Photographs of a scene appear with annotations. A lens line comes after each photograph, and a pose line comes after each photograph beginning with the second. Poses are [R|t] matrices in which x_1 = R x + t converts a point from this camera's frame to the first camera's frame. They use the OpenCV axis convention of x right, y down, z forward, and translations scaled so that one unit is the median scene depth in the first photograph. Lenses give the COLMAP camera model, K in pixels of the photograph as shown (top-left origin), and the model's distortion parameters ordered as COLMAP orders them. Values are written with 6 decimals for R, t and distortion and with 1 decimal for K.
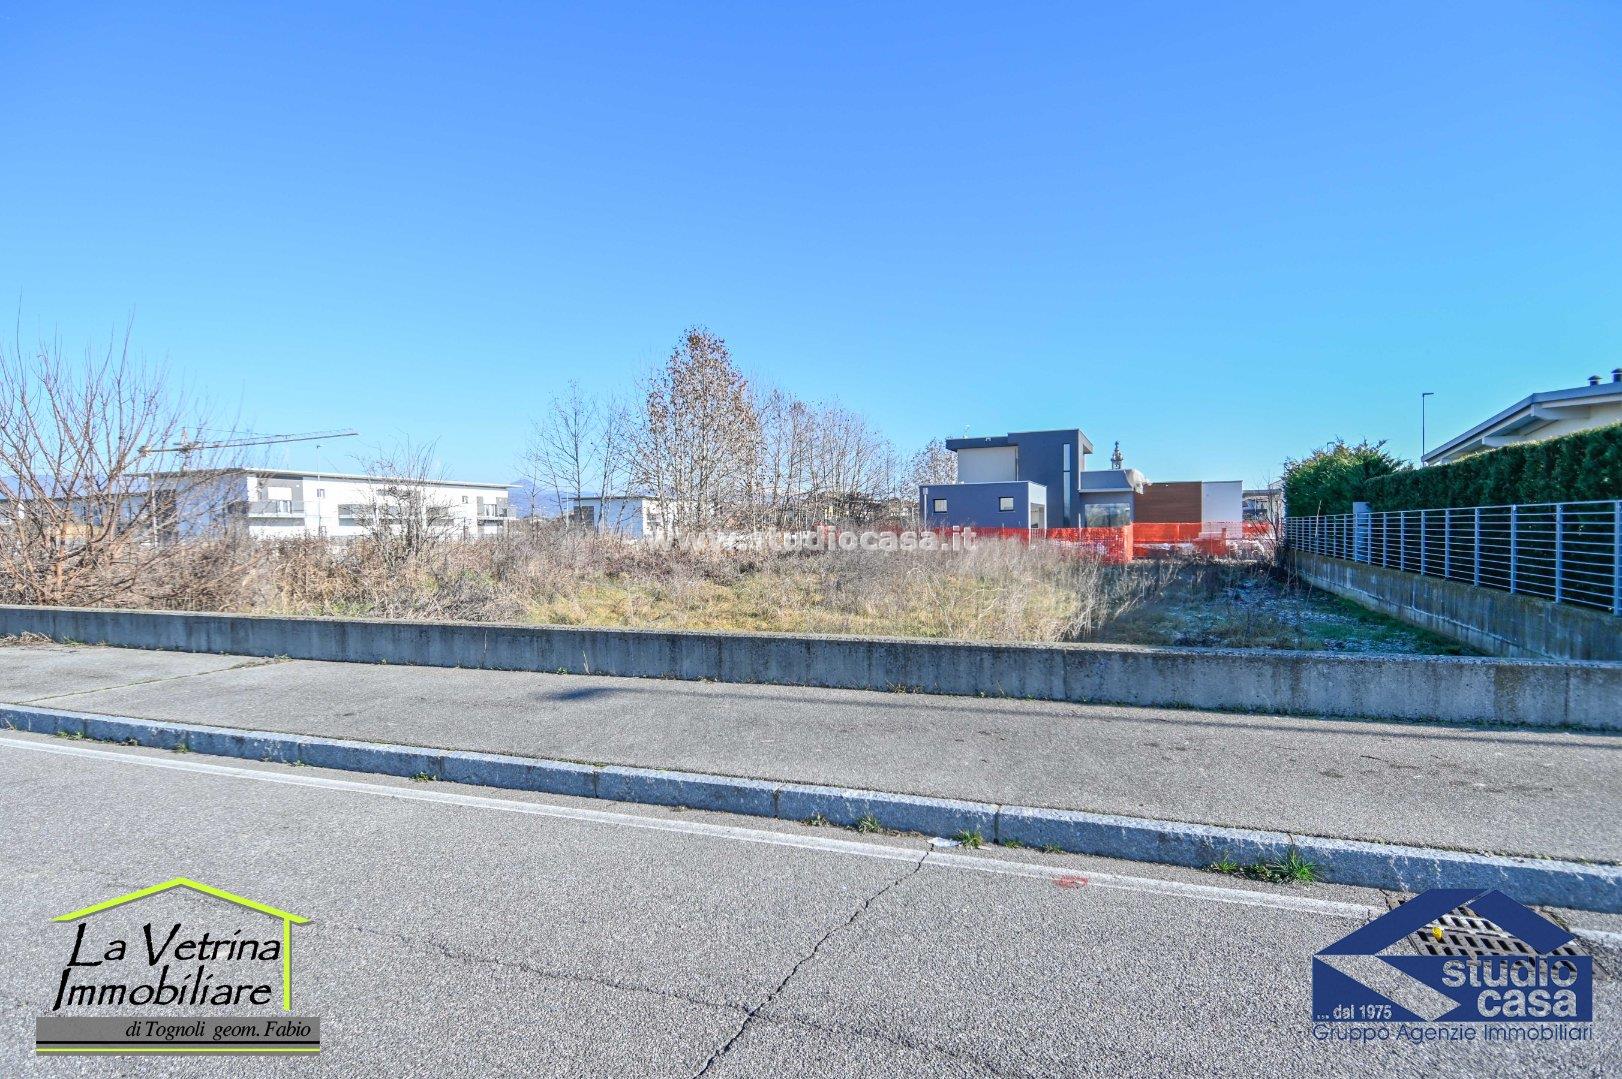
lens RADIAL K [[829.5, 0, 824.4], [0, 829.5, 533.6], [0, 0, 1]] dist [-0.013645, -0.011558]
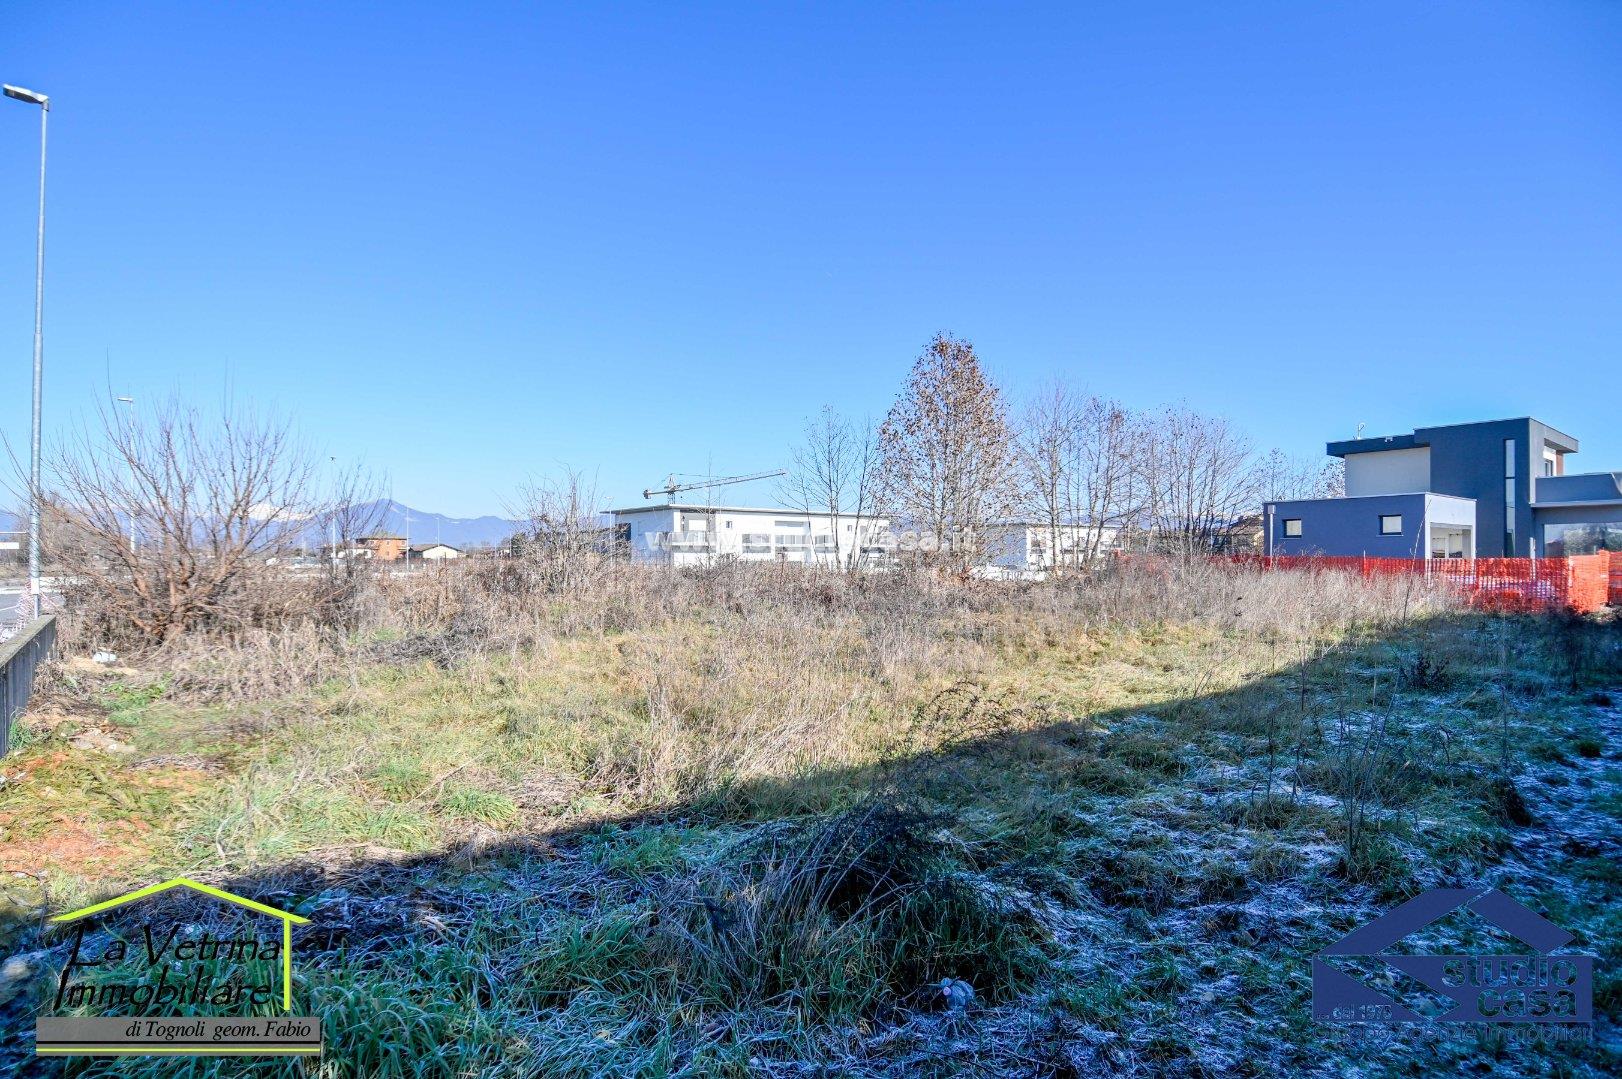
lens RADIAL K [[829.5, 0, 816.4], [0, 829.5, 539.9], [0, 0, 1]] dist [-0.013645, -0.011558]
pose [[0.876761, -0.006404, -0.480884, 0.101630], [-0.005851, 0.999695, -0.023981, -0.001772], [0.480891, 0.023839, 0.876456, 0.099281]]
